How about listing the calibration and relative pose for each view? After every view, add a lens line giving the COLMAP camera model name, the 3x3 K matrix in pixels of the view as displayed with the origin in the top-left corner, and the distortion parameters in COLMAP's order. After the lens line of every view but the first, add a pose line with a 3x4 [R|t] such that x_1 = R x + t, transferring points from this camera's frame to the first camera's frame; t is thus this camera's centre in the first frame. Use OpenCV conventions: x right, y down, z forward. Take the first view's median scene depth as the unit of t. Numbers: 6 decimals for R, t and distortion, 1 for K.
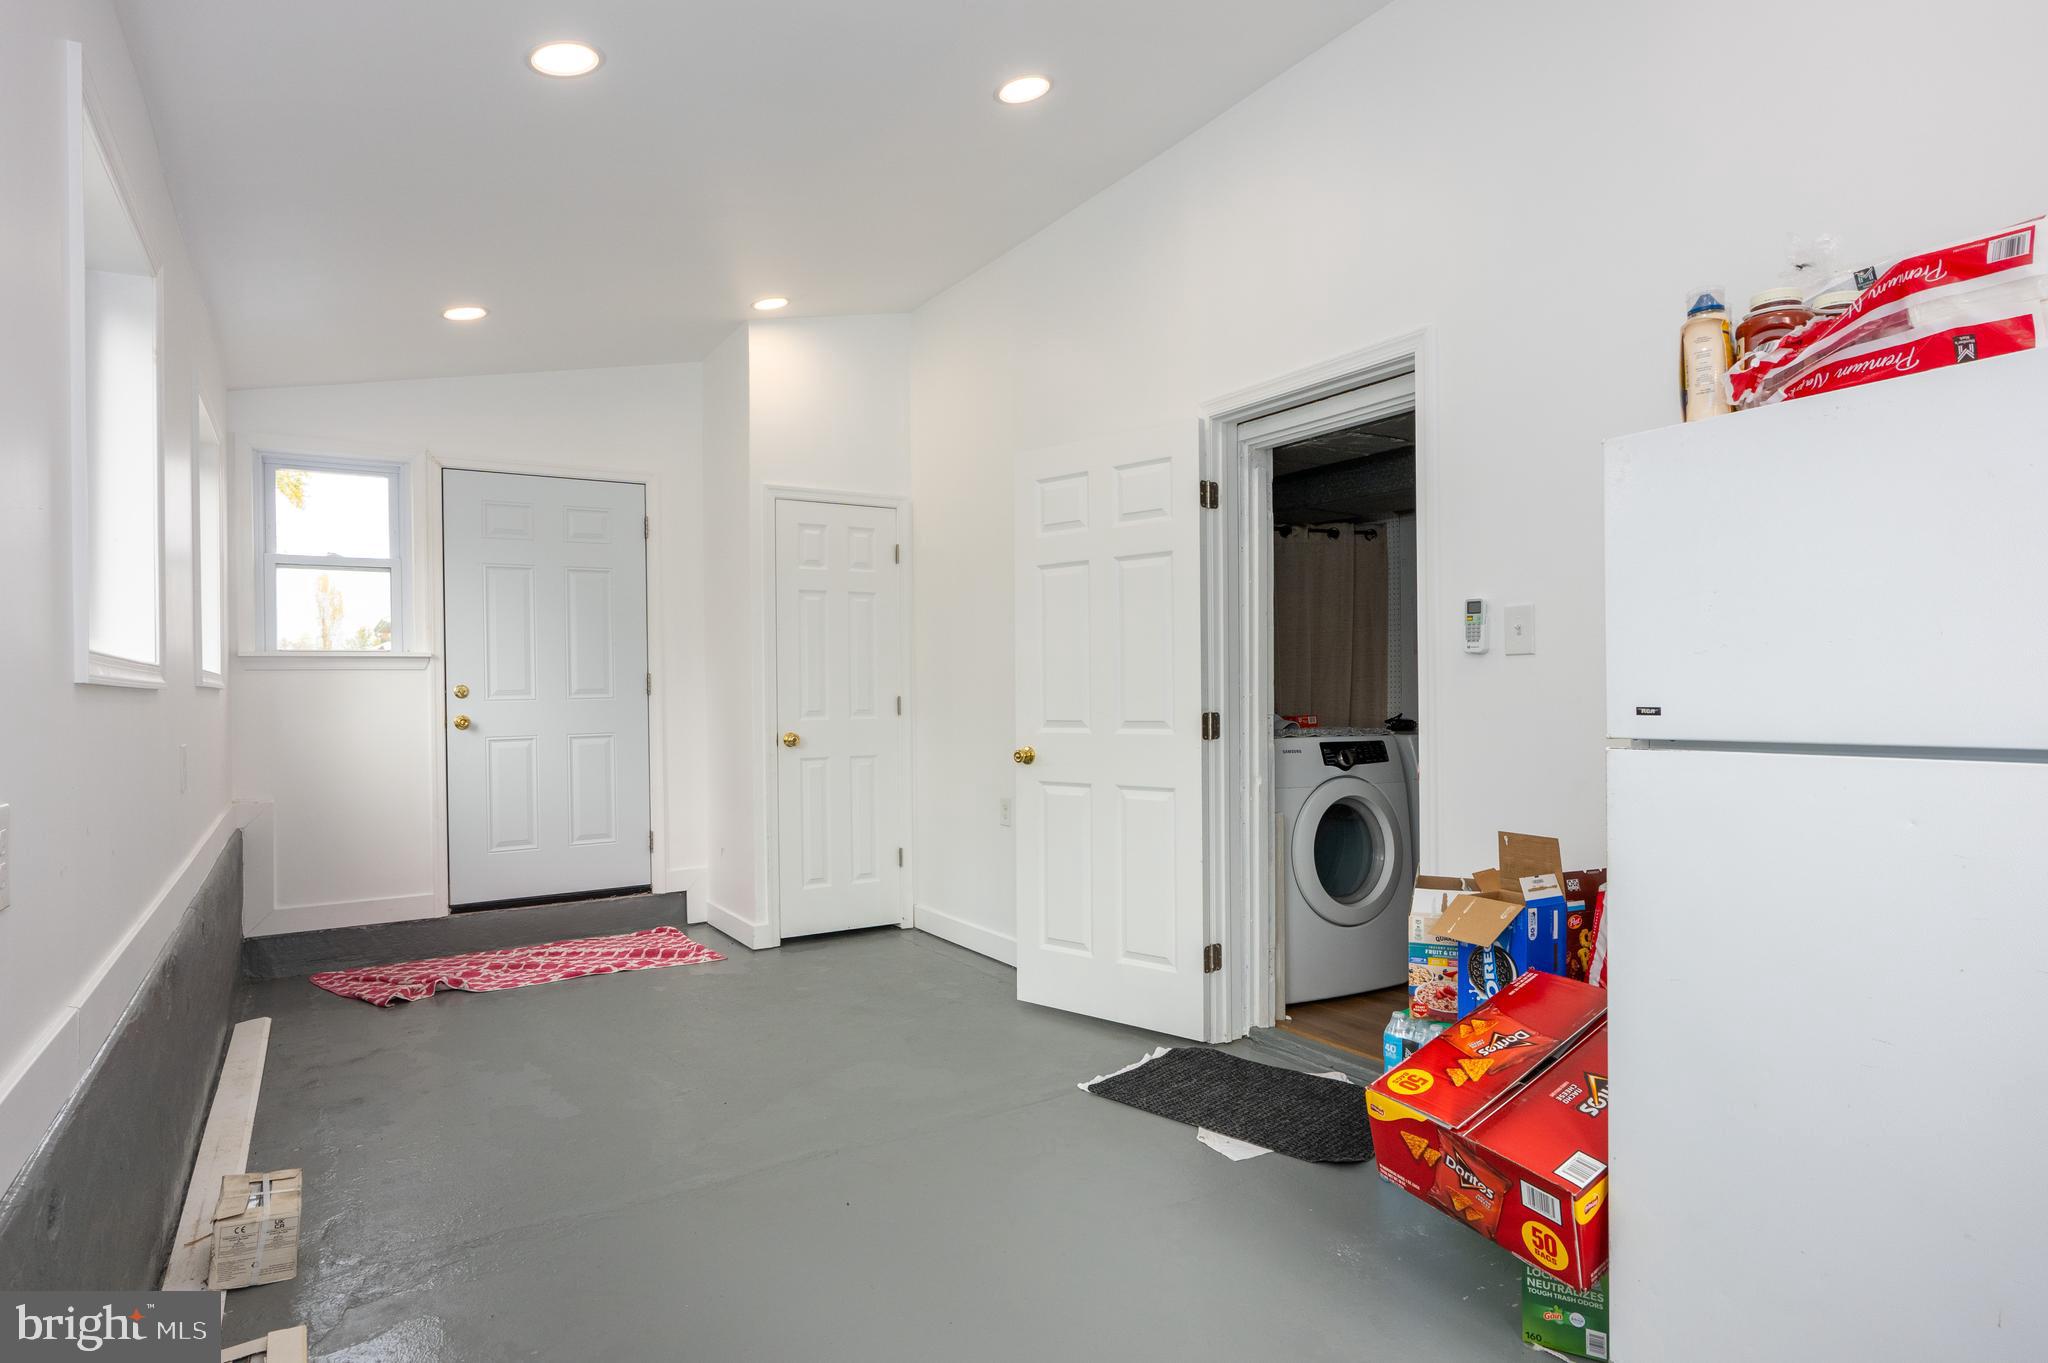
lens RADIAL K [[1000.6, 0, 1021.3], [0, 1000.6, 693.8], [0, 0, 1]] dist [0.001590, 0.000553]
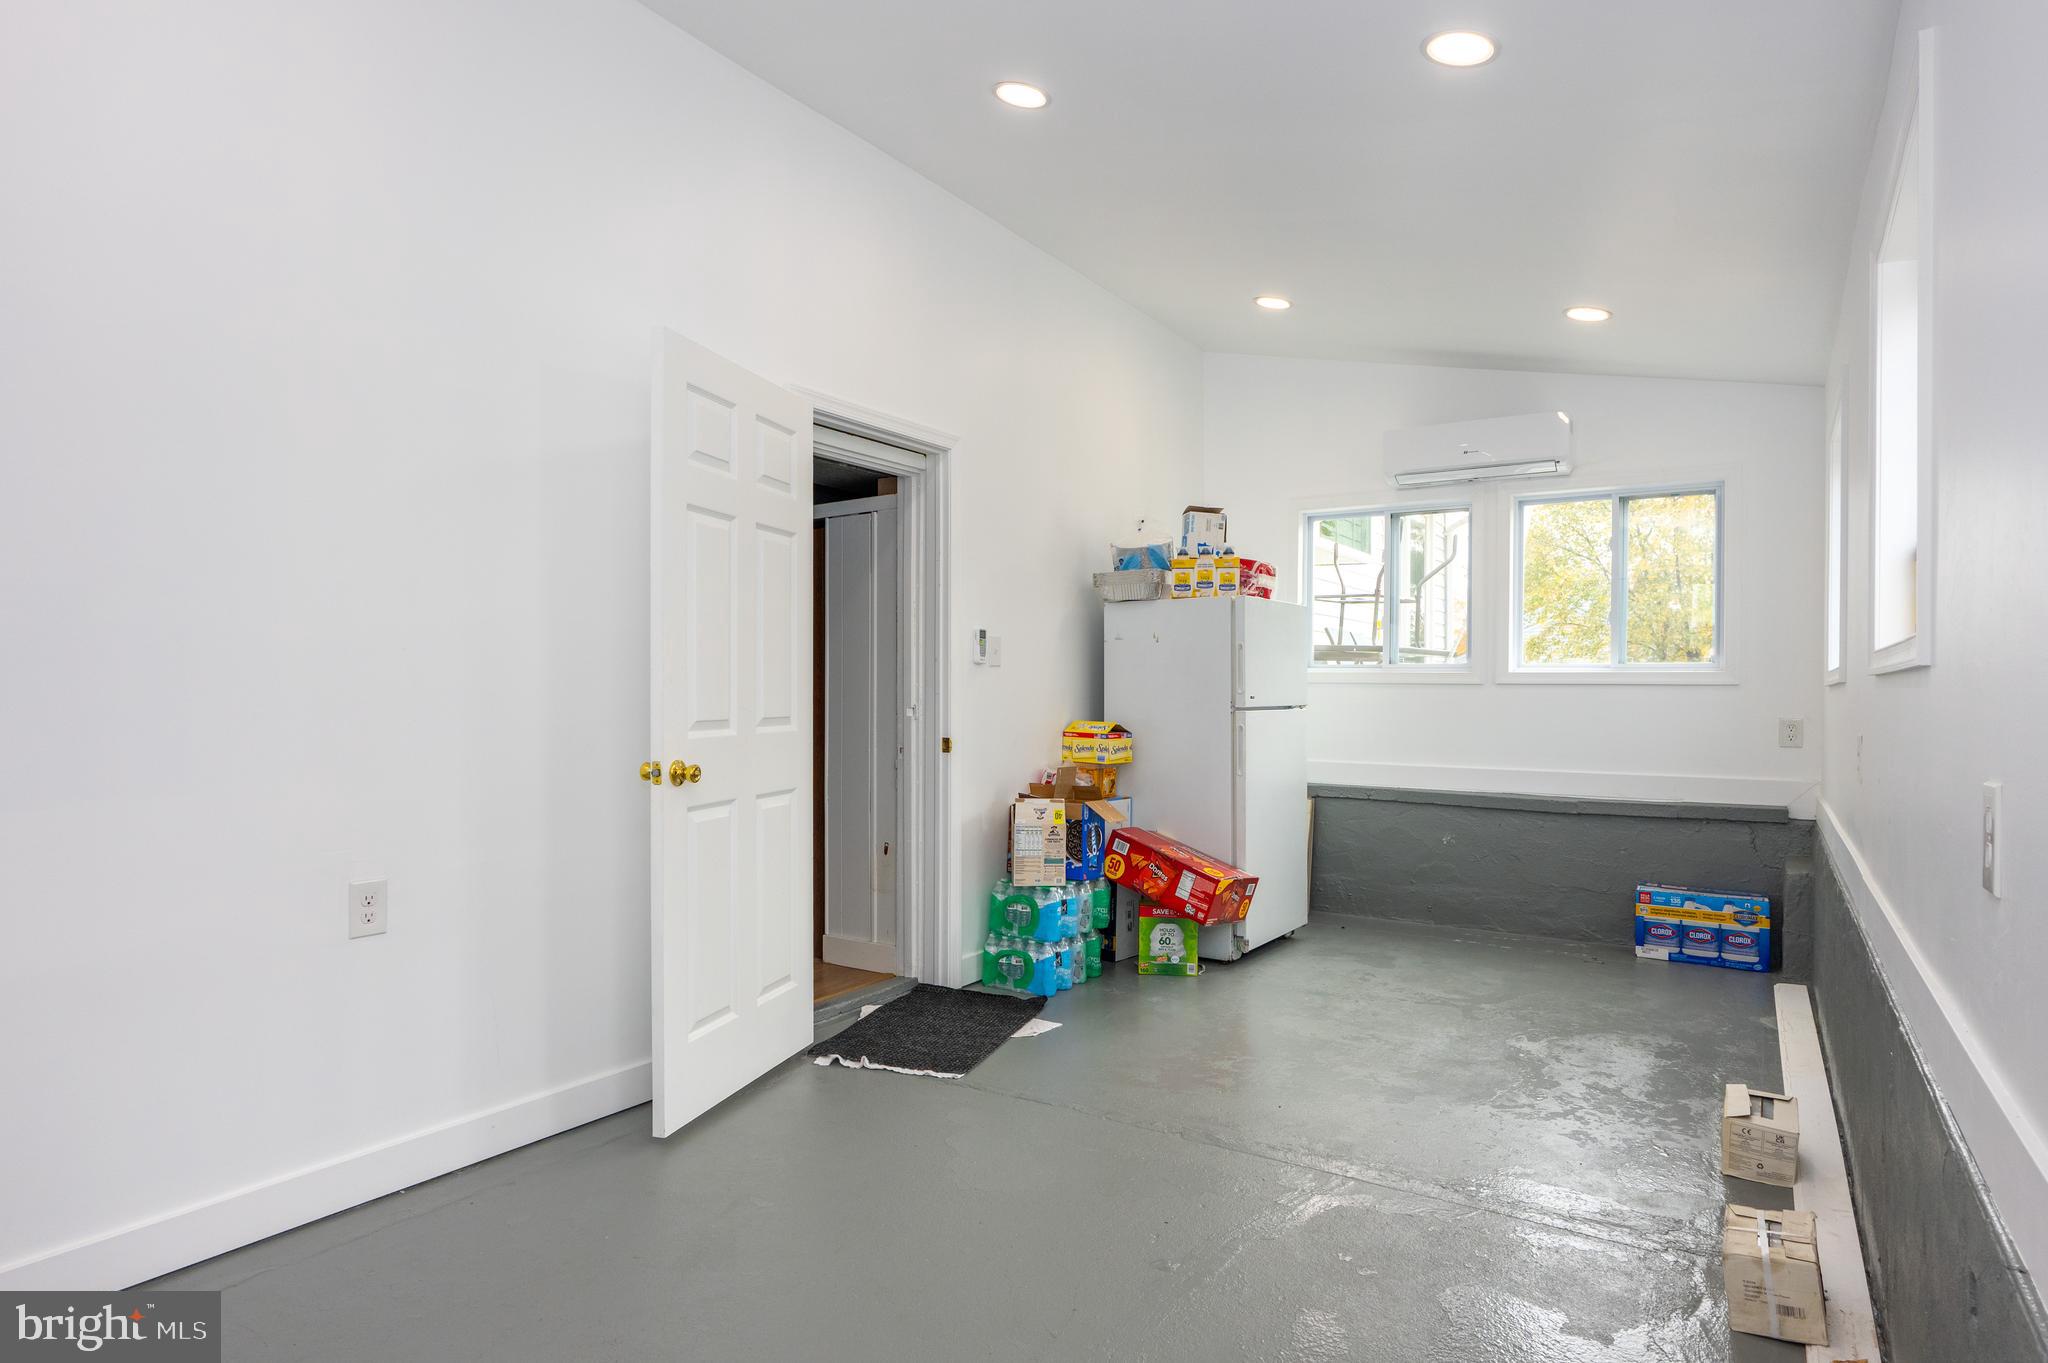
lens RADIAL K [[1000.6, 0, 1021.3], [0, 1000.6, 693.8], [0, 0, 1]] dist [0.001590, 0.000553]
pose [[-0.310129, 0.006512, 0.950672, -0.976781], [-0.000006, 0.999977, -0.006851, 0.015742], [-0.950695, -0.002130, -0.310122, 1.330208]]
